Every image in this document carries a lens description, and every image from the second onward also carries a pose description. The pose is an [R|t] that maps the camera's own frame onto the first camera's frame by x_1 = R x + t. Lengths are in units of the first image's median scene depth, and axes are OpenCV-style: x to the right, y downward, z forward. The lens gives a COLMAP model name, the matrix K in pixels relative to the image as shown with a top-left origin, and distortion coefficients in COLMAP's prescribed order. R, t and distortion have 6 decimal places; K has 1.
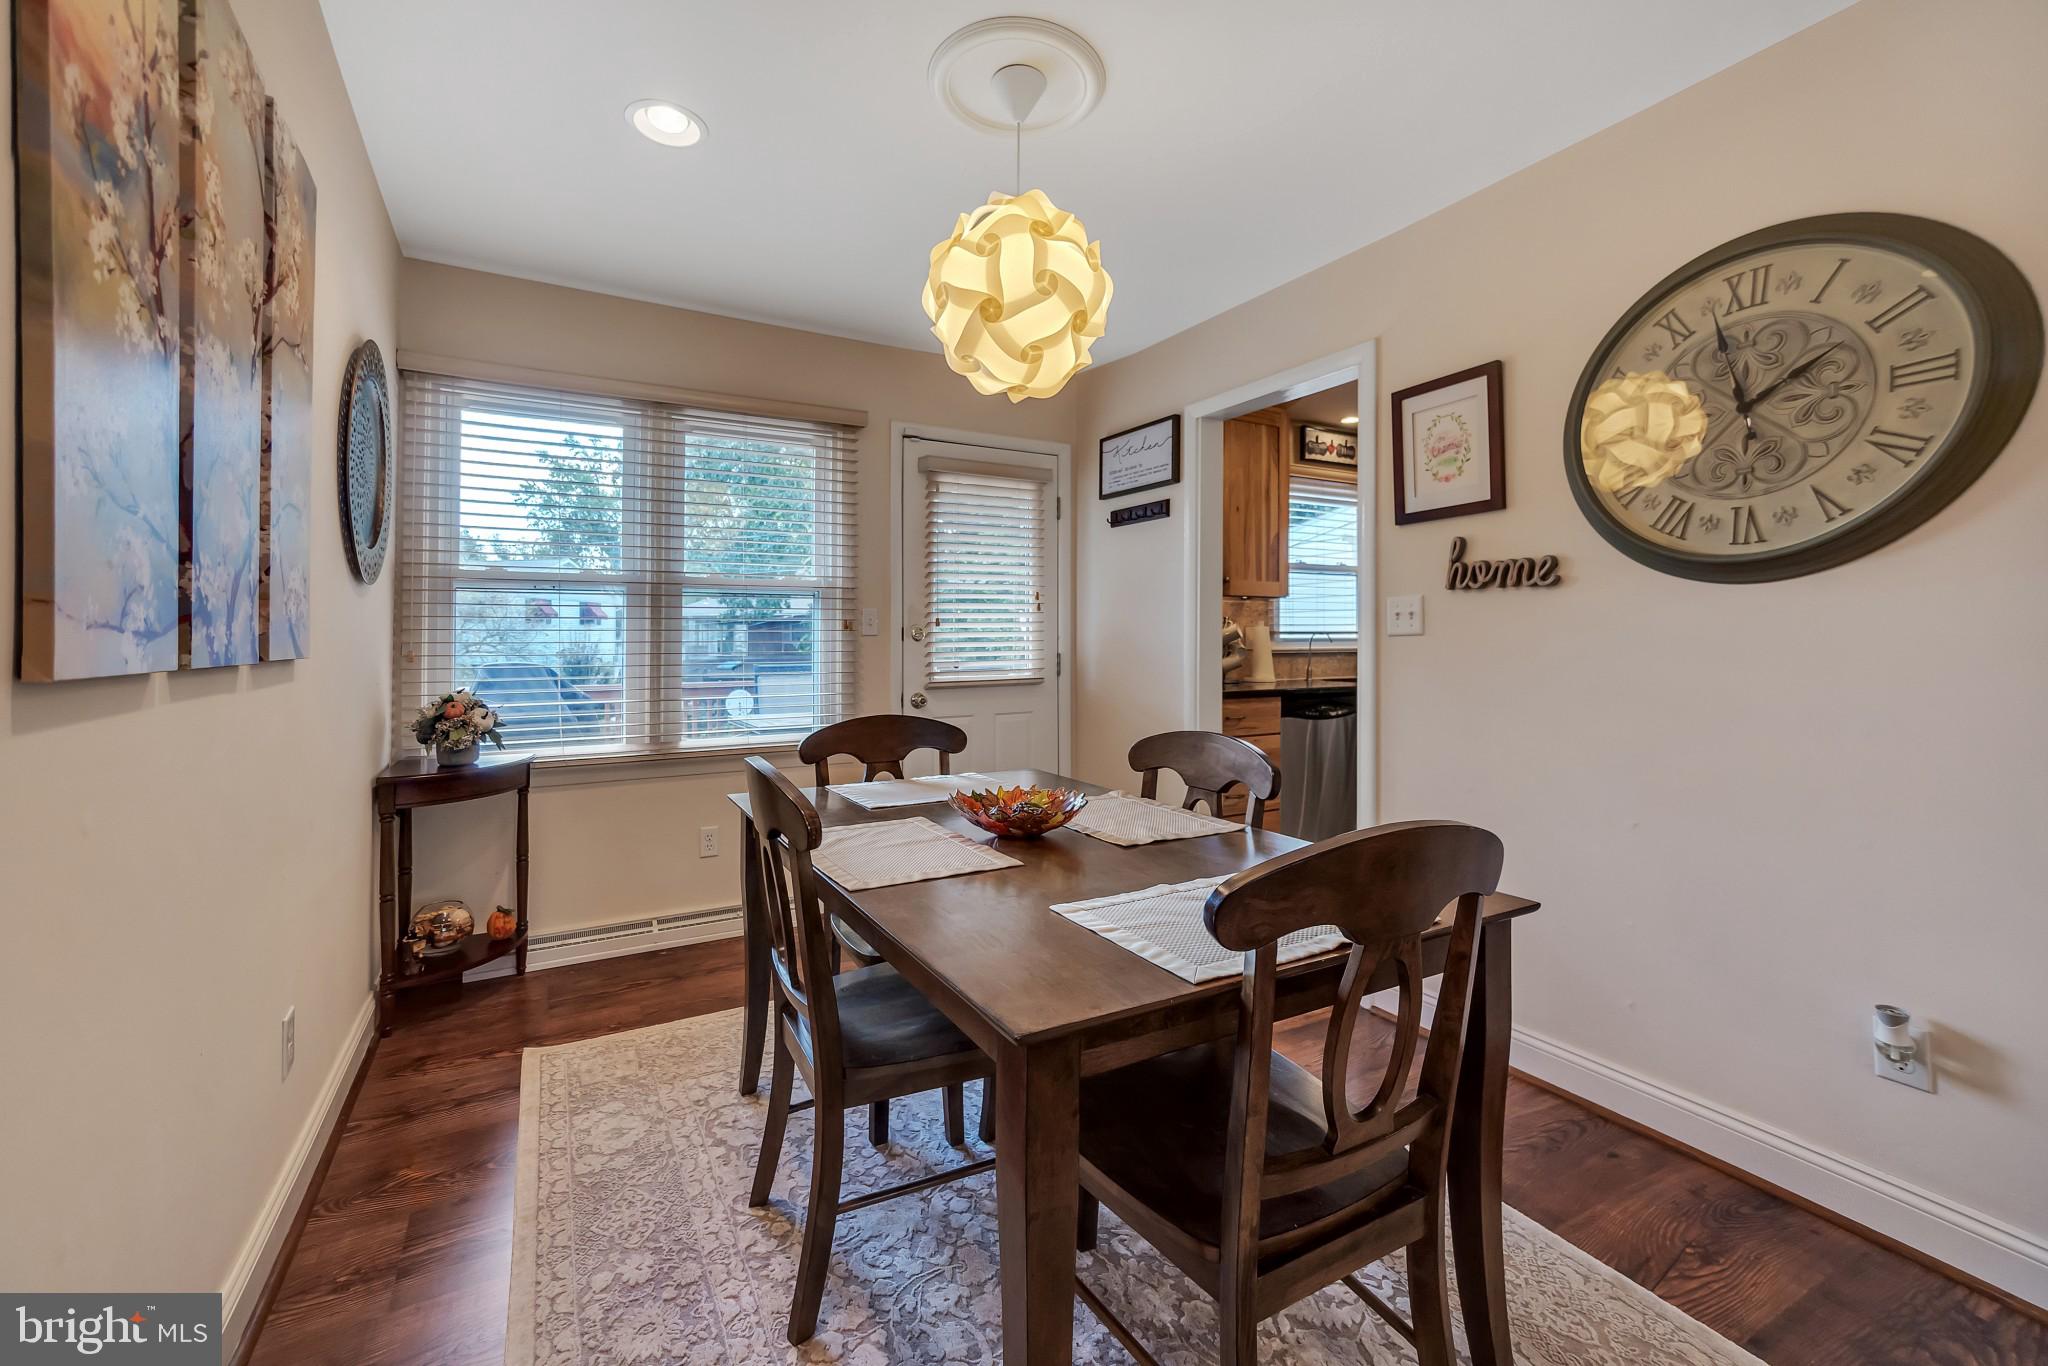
lens RADIAL K [[847.6, 0, 1018.0], [0, 847.6, 674.1], [0, 0, 1]] dist [-0.018107, 0.024411]
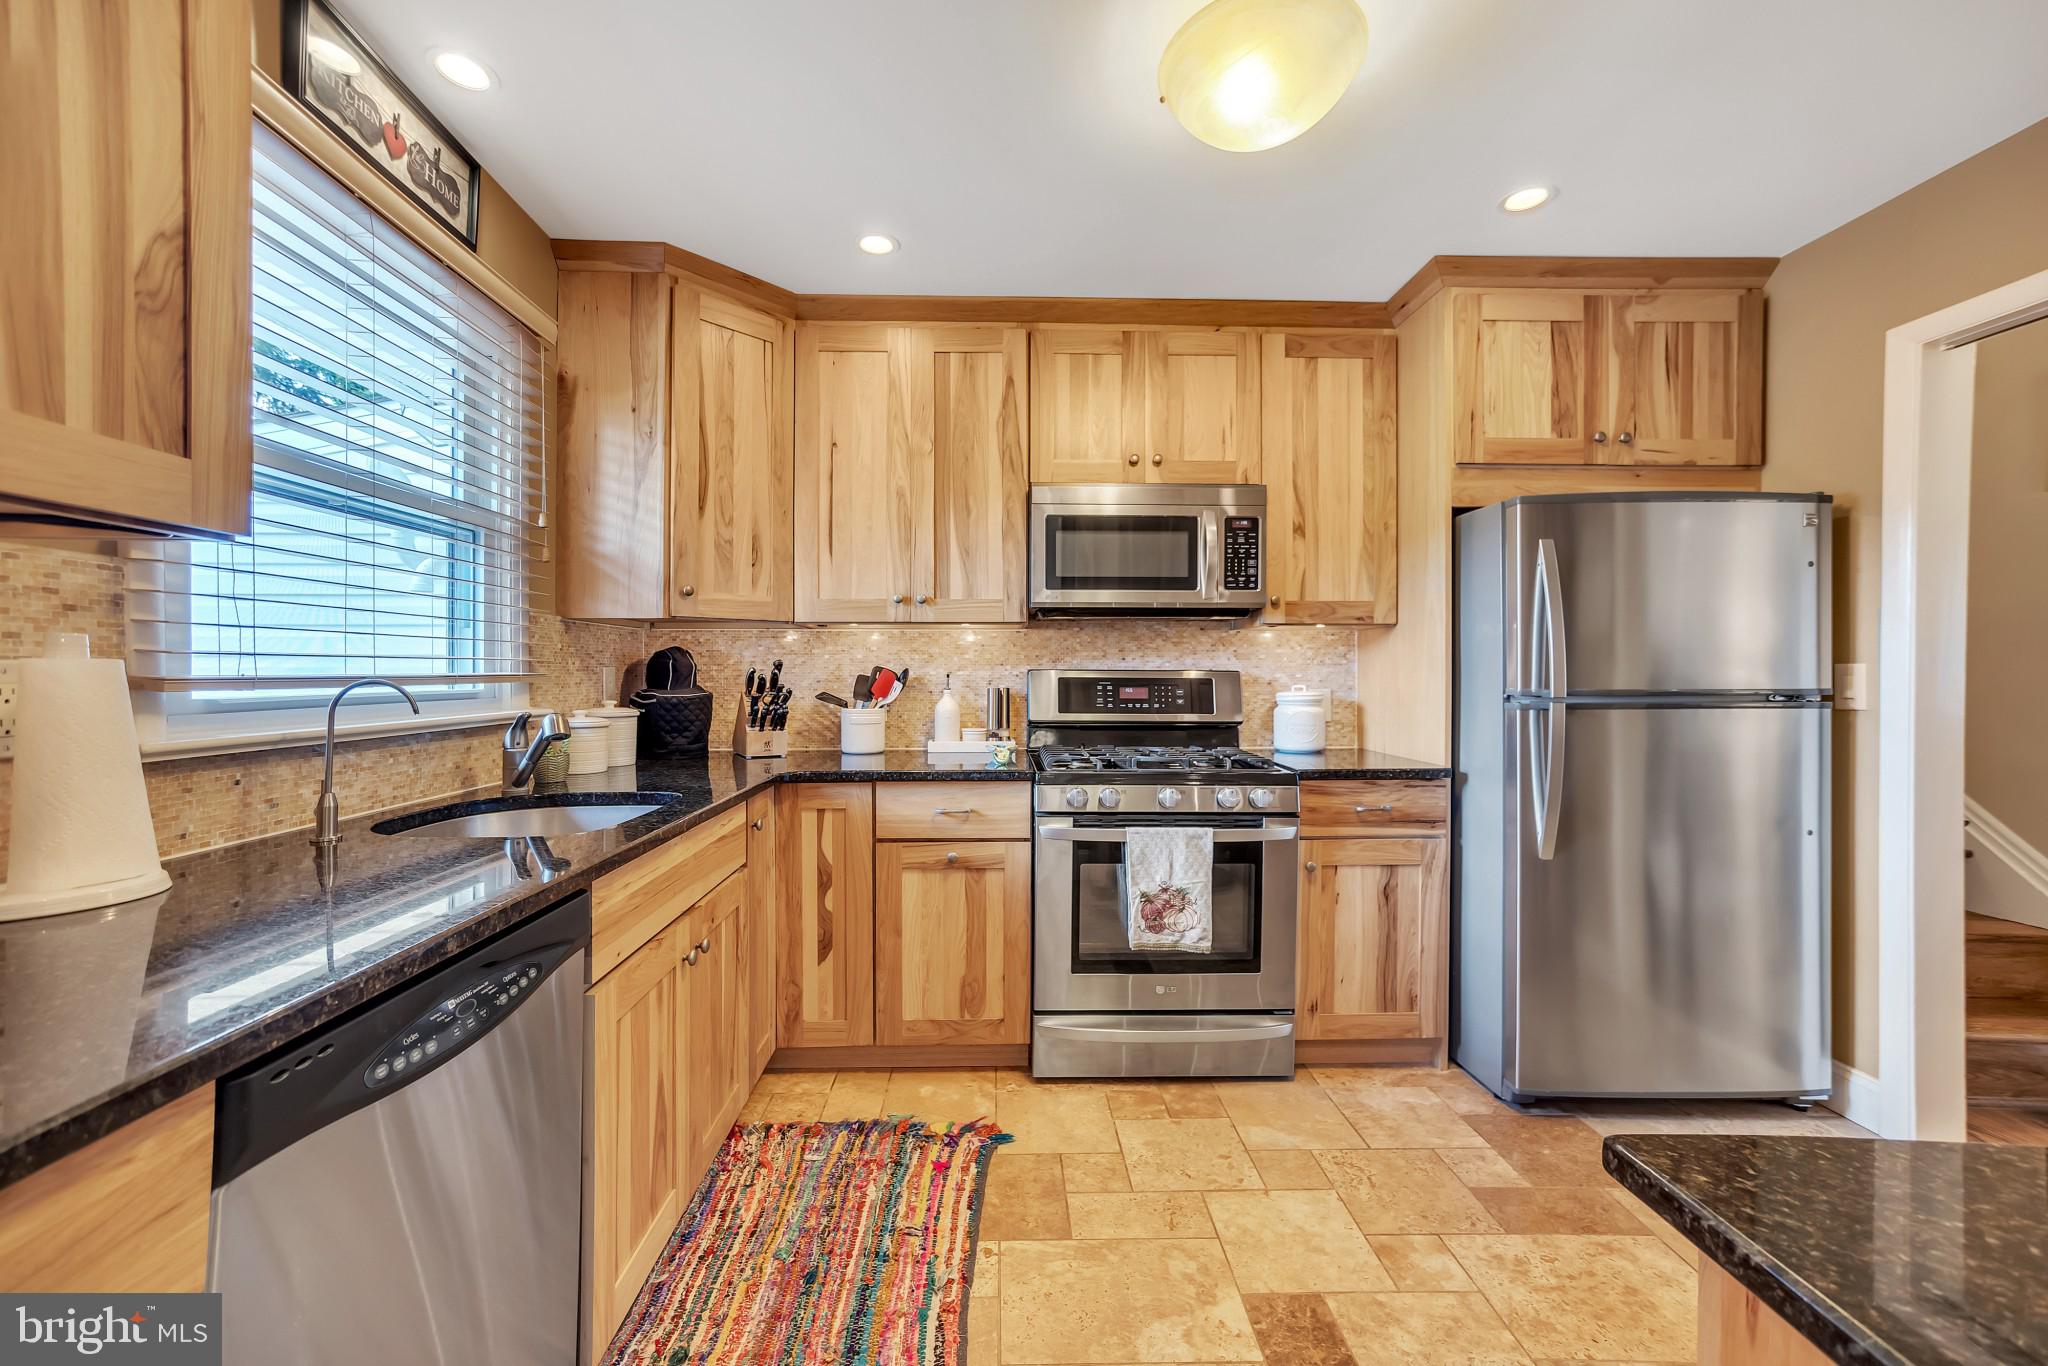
lens RADIAL K [[835.8, 0, 1021.7], [0, 835.8, 690.3], [0, 0, 1]] dist [-0.017230, 0.029445]
pose [[0.456471, -0.017262, 0.889571, 0.191493], [0.040917, 0.999161, -0.001607, -0.034805], [-0.888797, 0.037132, 0.456795, 0.645032]]
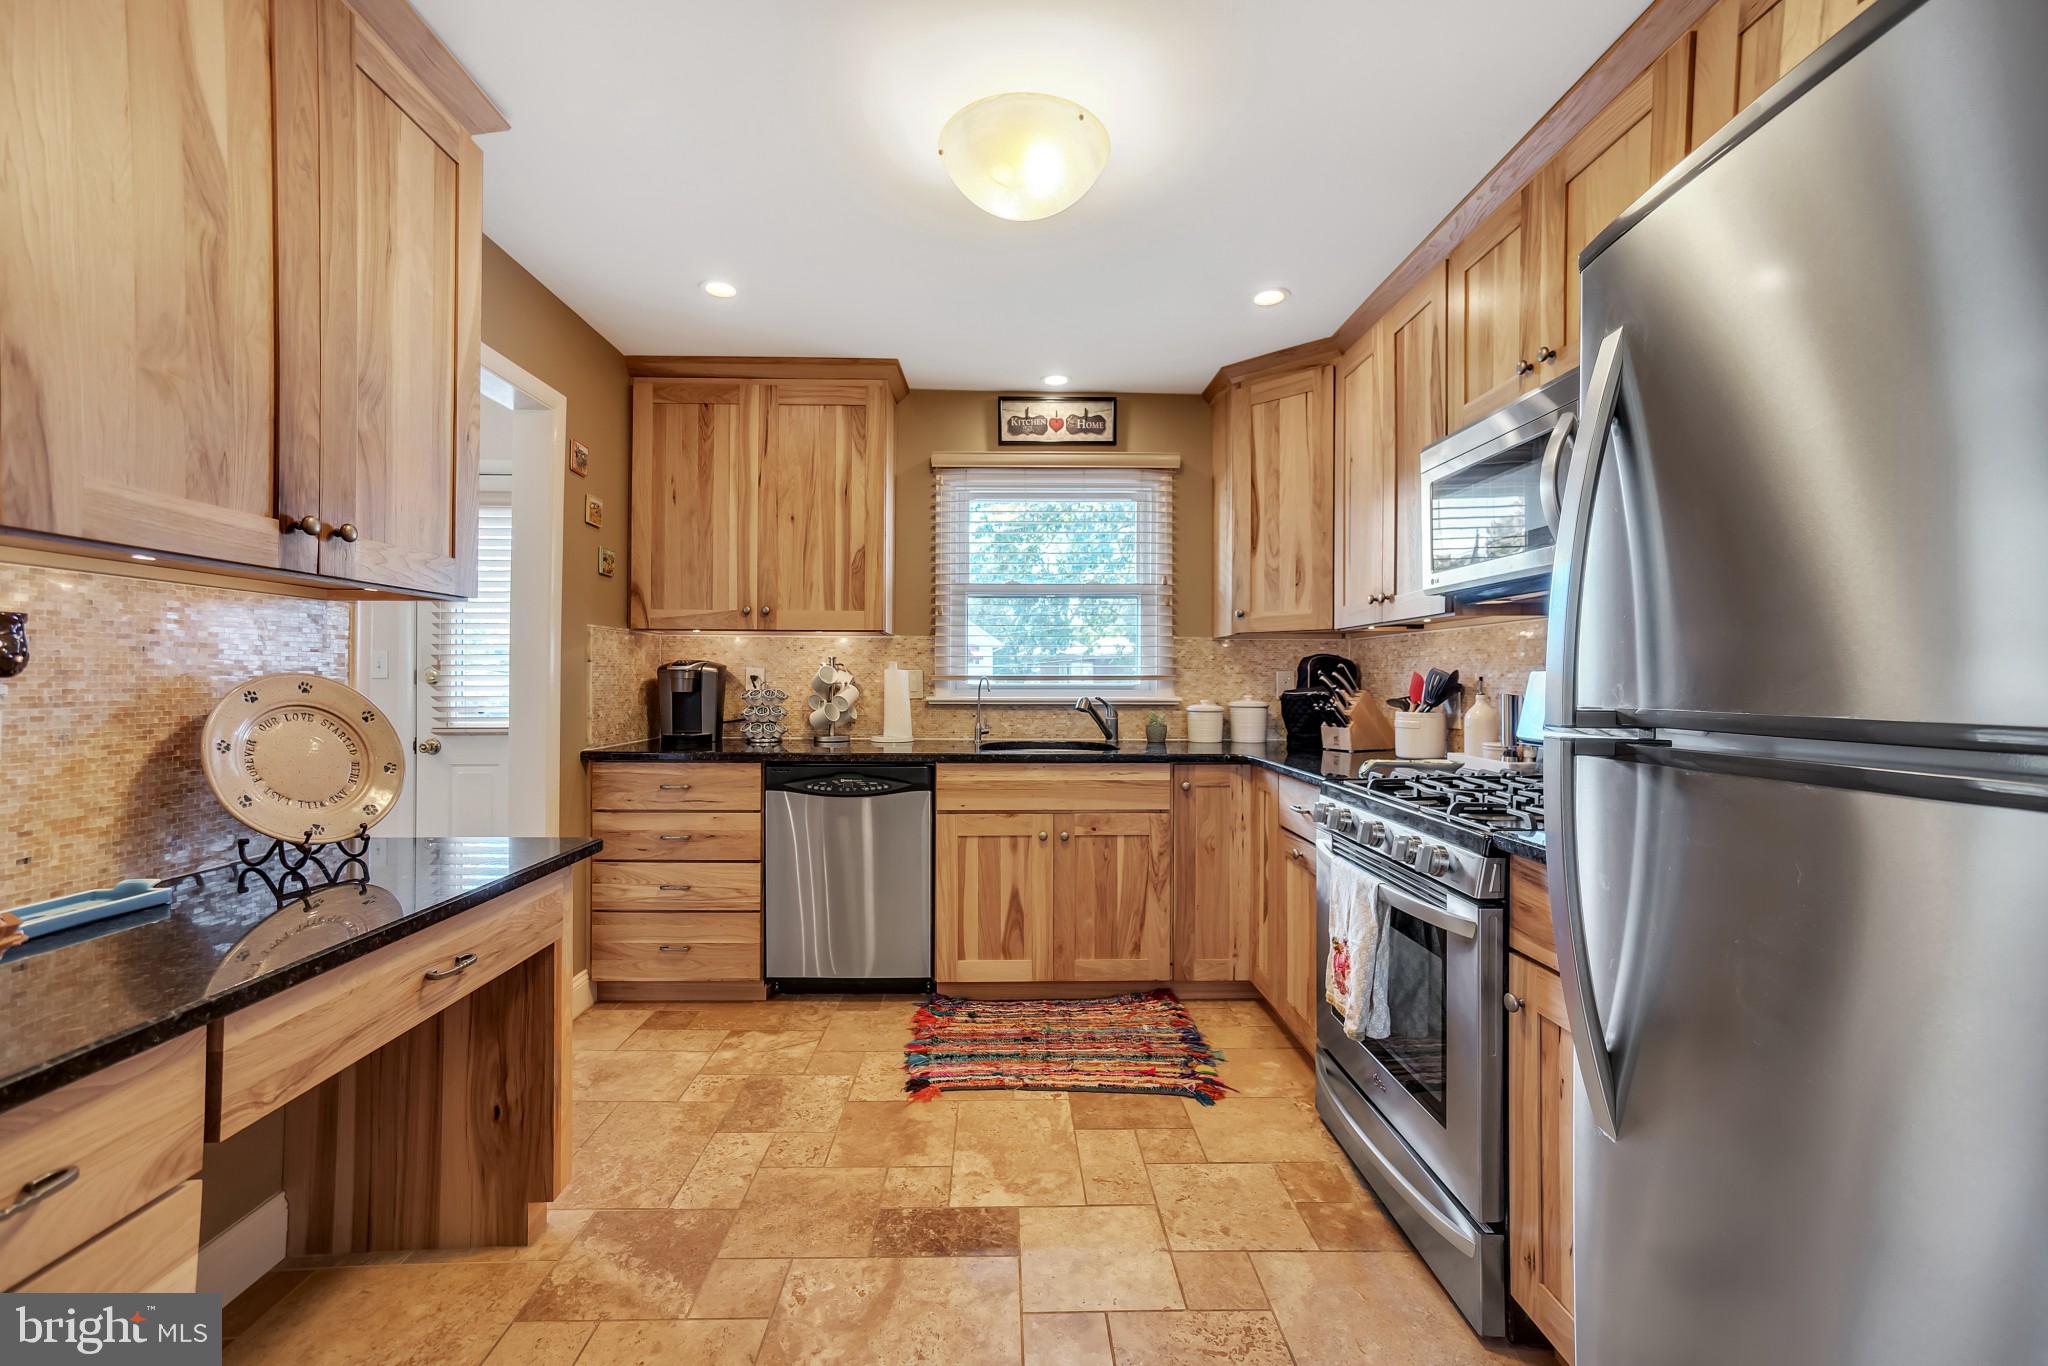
lens RADIAL K [[847.6, 0, 1018.0], [0, 847.6, 674.1], [0, 0, 1]] dist [-0.018107, 0.024411]
pose [[0.884207, 0.003504, -0.467082, 0.709002], [-0.027407, 0.998638, -0.044391, -0.019863], [0.466291, 0.052052, 0.883099, 0.368948]]
